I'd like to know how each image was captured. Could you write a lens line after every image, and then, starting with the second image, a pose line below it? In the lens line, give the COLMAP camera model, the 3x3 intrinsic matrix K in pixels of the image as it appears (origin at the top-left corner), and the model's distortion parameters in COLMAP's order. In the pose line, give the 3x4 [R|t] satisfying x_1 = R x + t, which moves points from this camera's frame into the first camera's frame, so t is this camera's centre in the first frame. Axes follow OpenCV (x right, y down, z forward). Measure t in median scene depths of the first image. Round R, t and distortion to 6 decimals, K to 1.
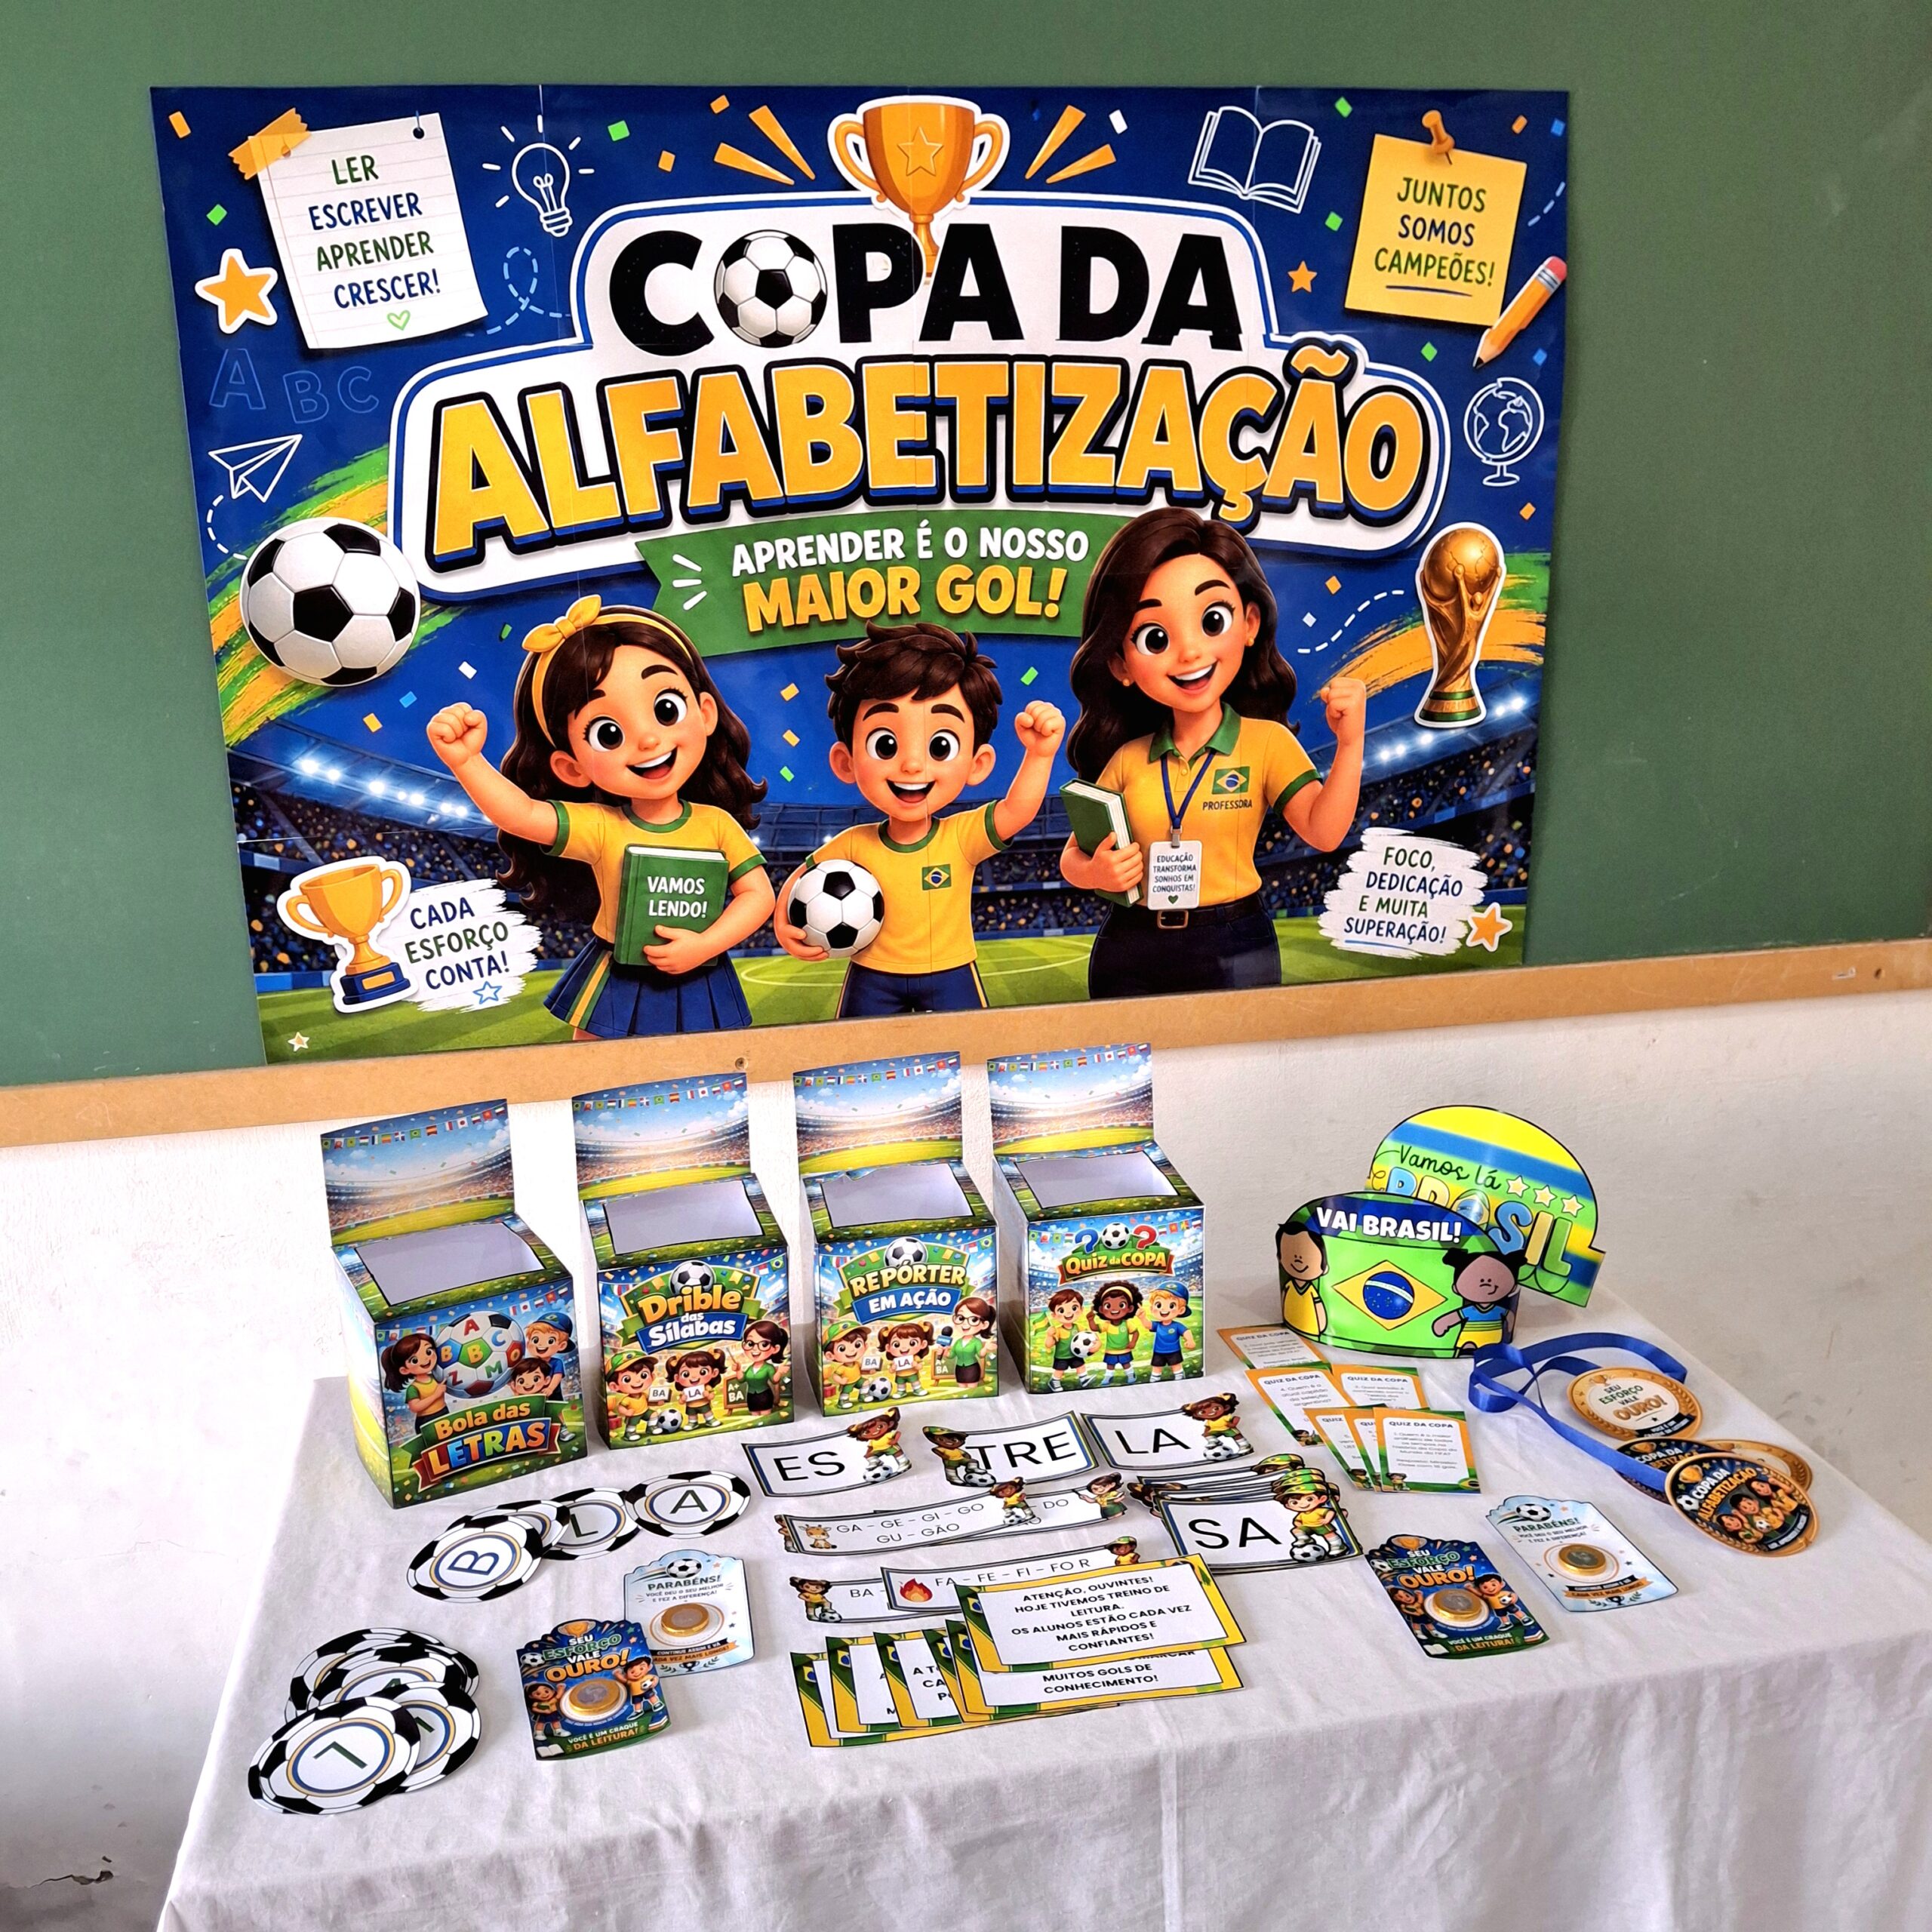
lens RADIAL K [[1842.7, 0, 934.8], [0, 1842.7, 952.8], [0, 0, 1]] dist [-0.020169, 0.000000]
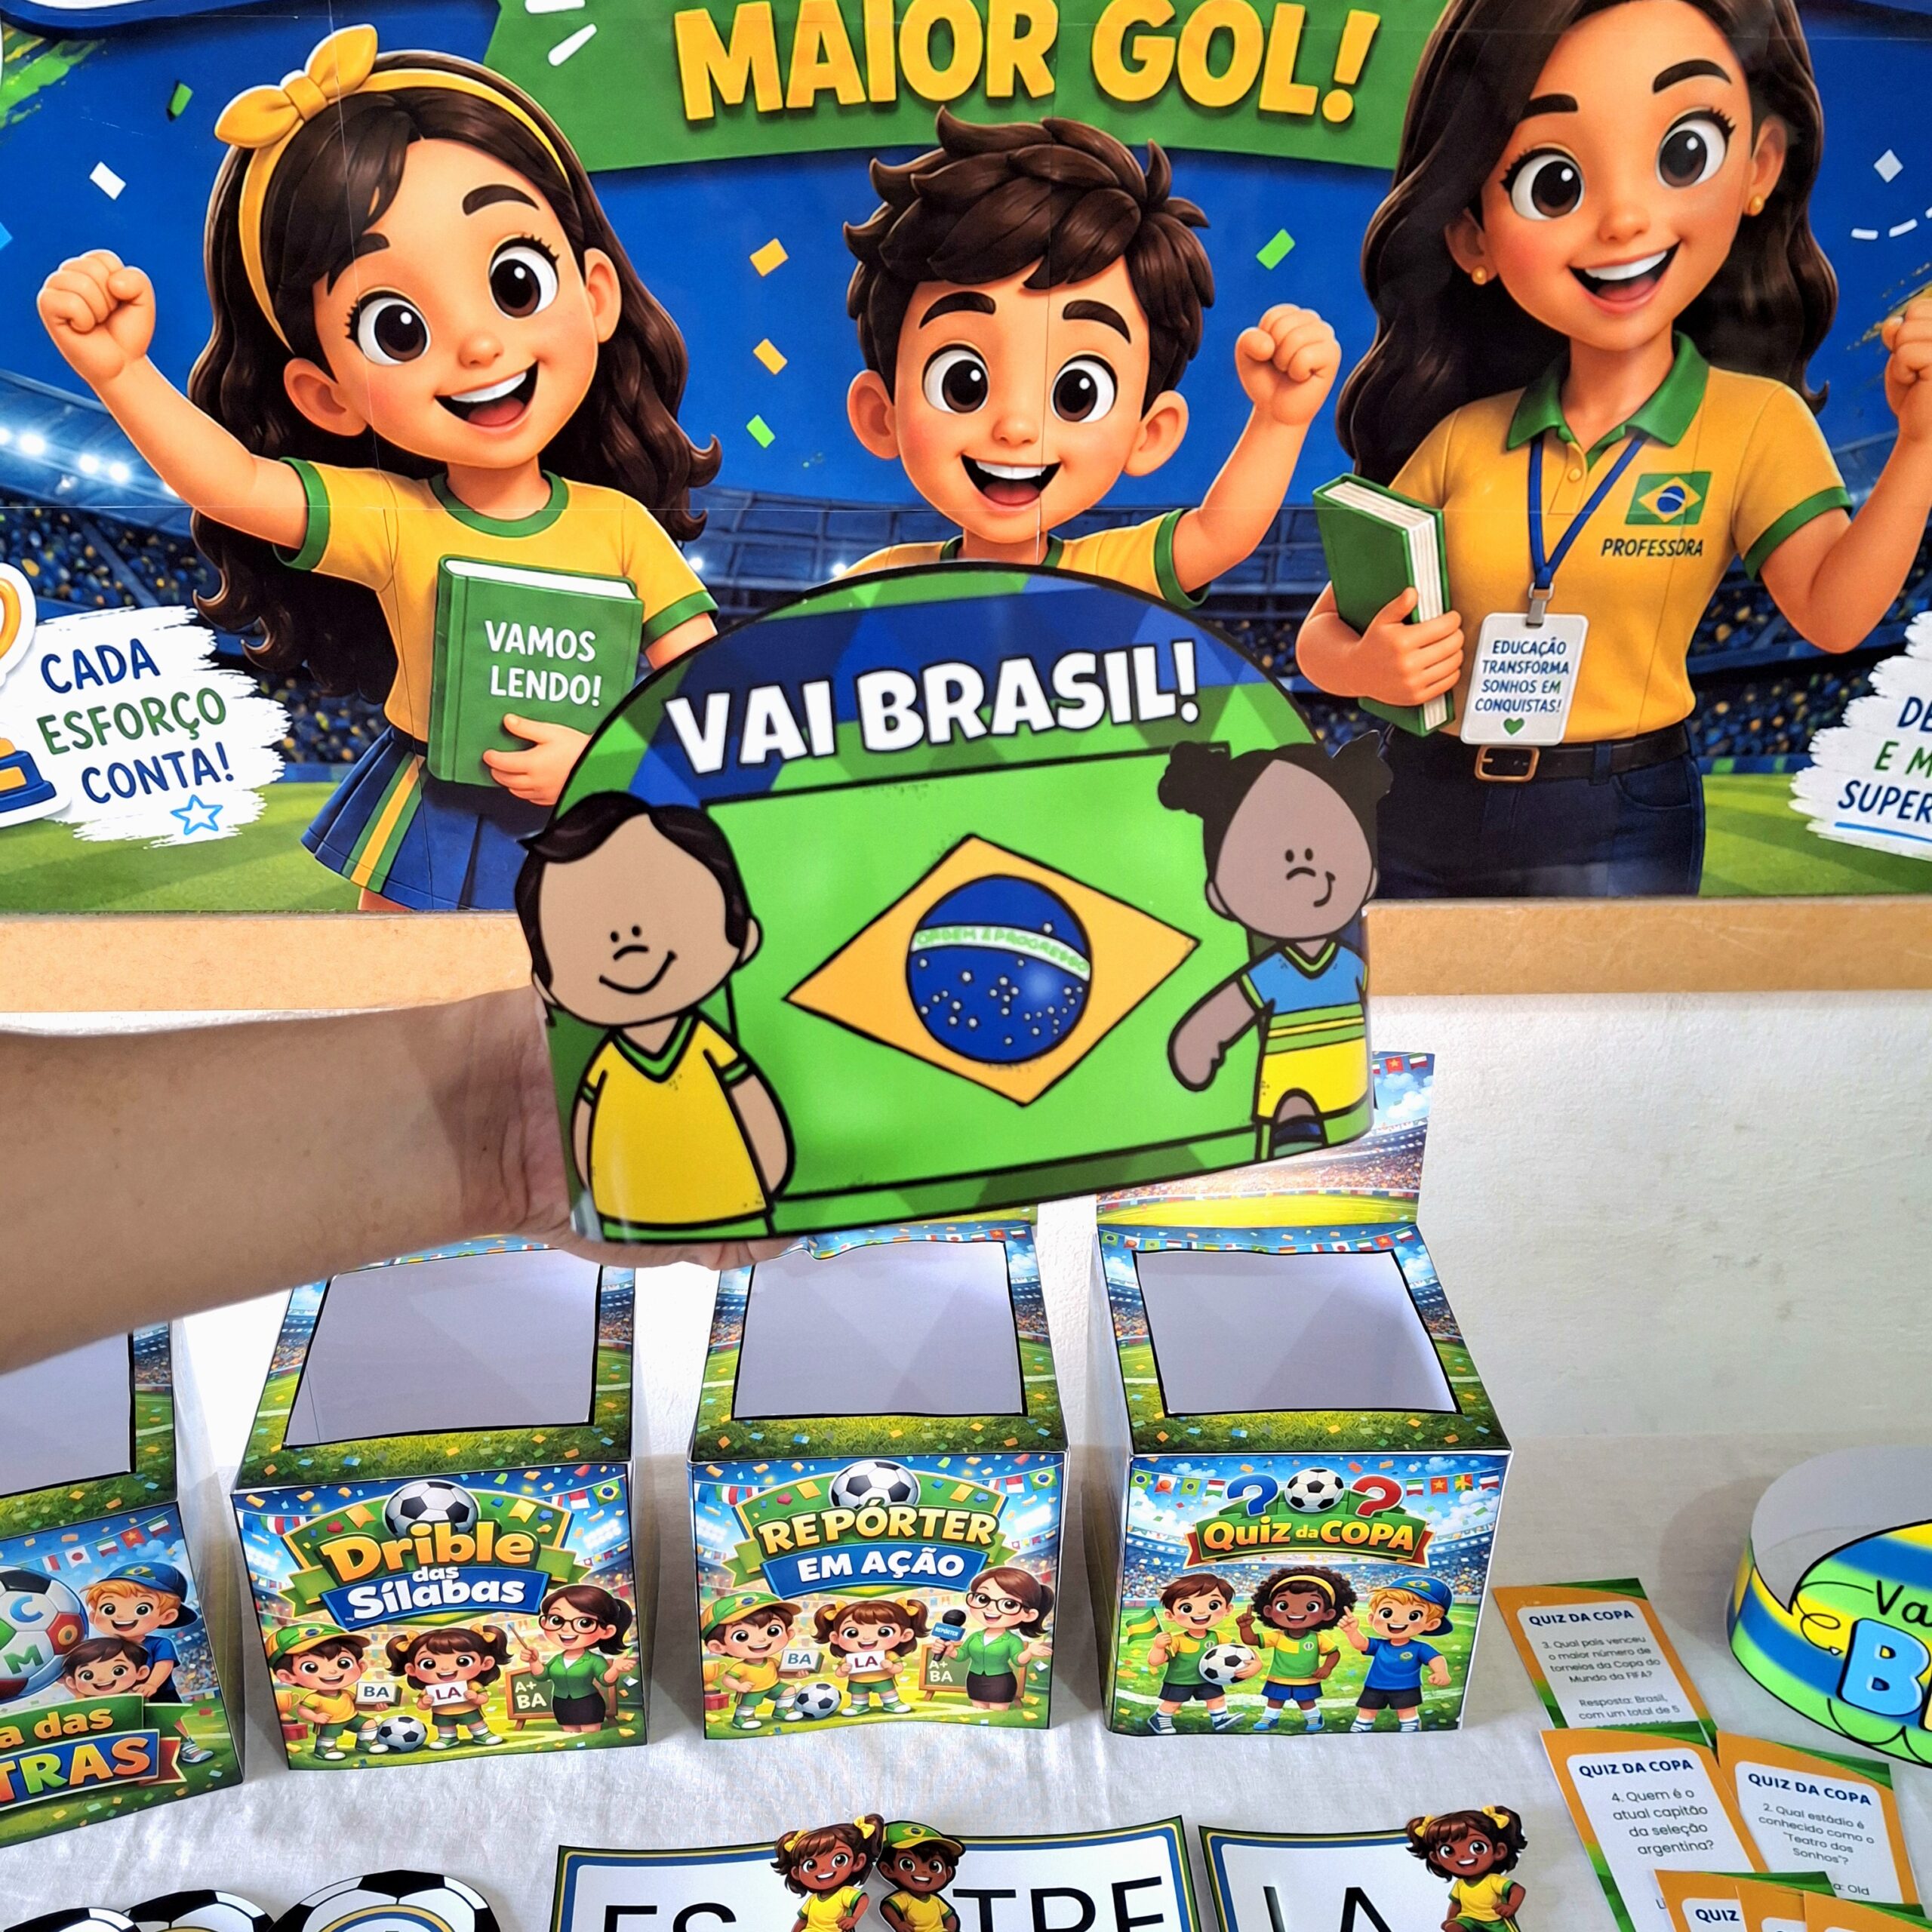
lens RADIAL K [[1842.7, 0, 918.8], [0, 1842.7, 959.7], [0, 0, 1]] dist [-0.020169, 0.000000]
pose [[0.987987, 0.098541, -0.119041, 0.038941], [-0.069267, 0.970986, 0.228886, -0.083118], [0.138142, -0.217891, 0.966147, 0.546275]]
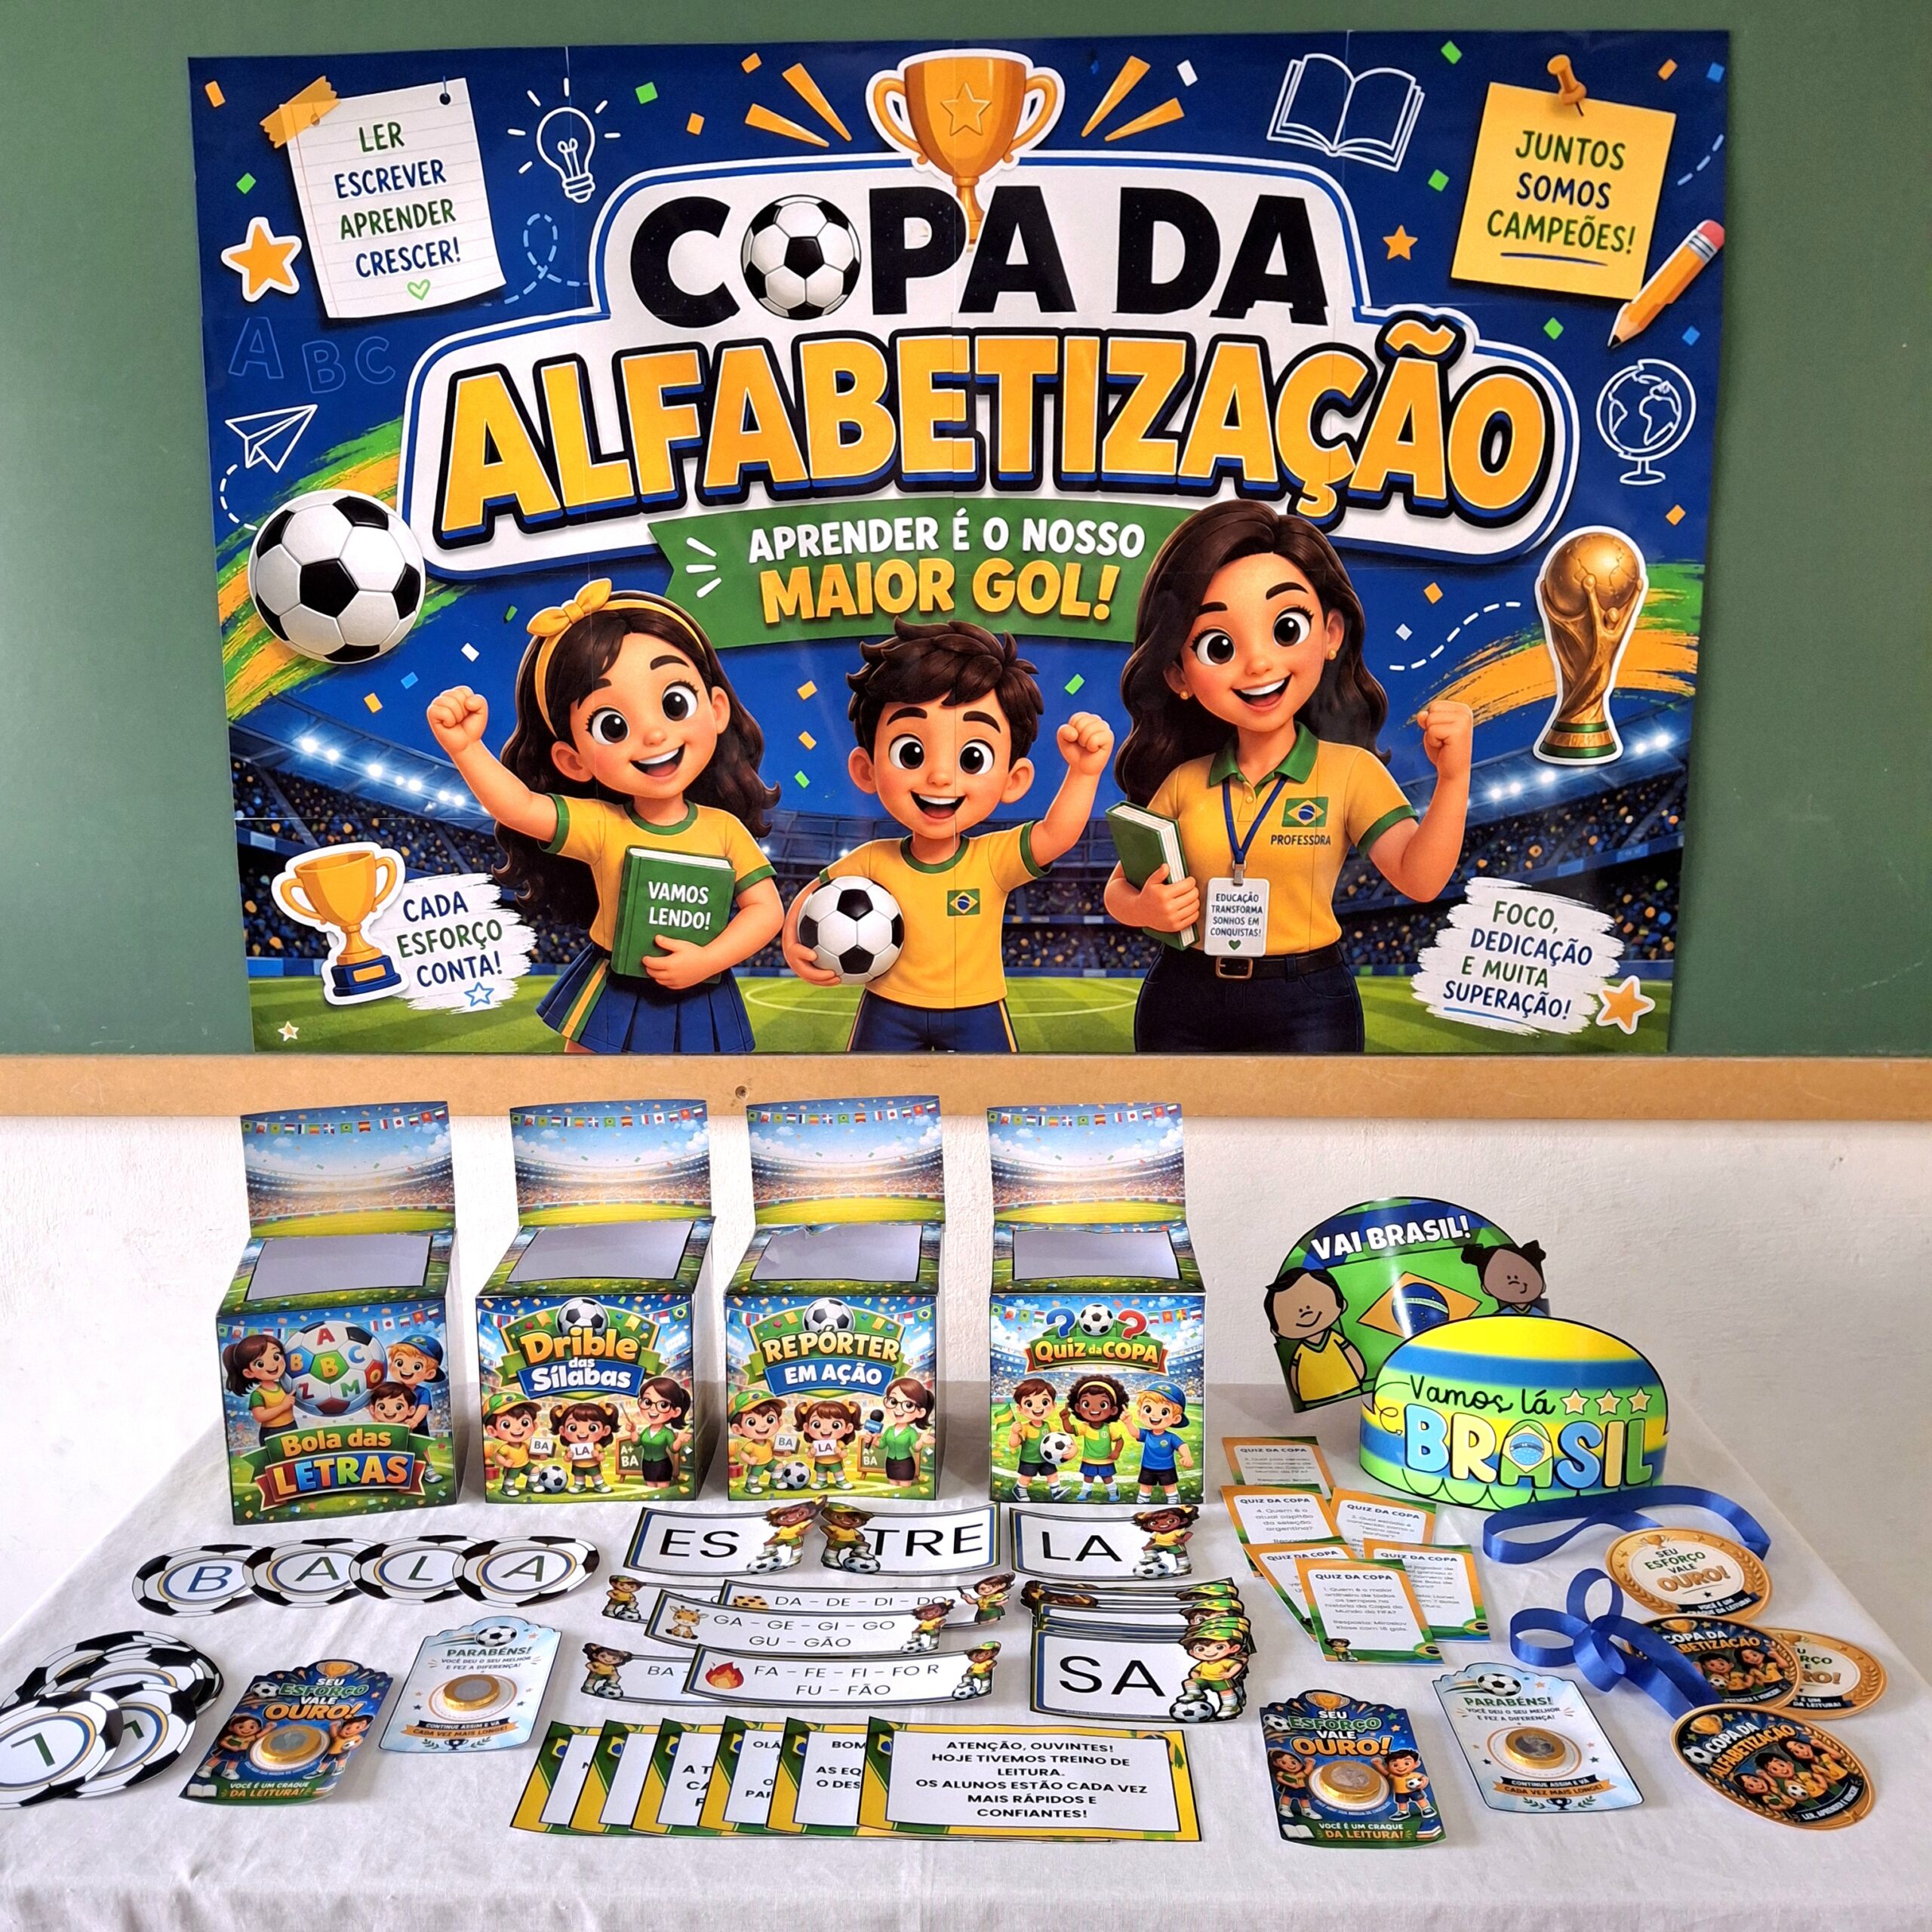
lens RADIAL K [[1842.7, 0, 971.3], [0, 1842.7, 932.7], [0, 0, 1]] dist [-0.020169, 0.000000]
pose [[0.978034, 0.055857, -0.200820, 0.208124], [-0.071472, 0.994887, -0.071358, 0.039766], [0.195808, 0.084144, 0.977026, 0.146559]]
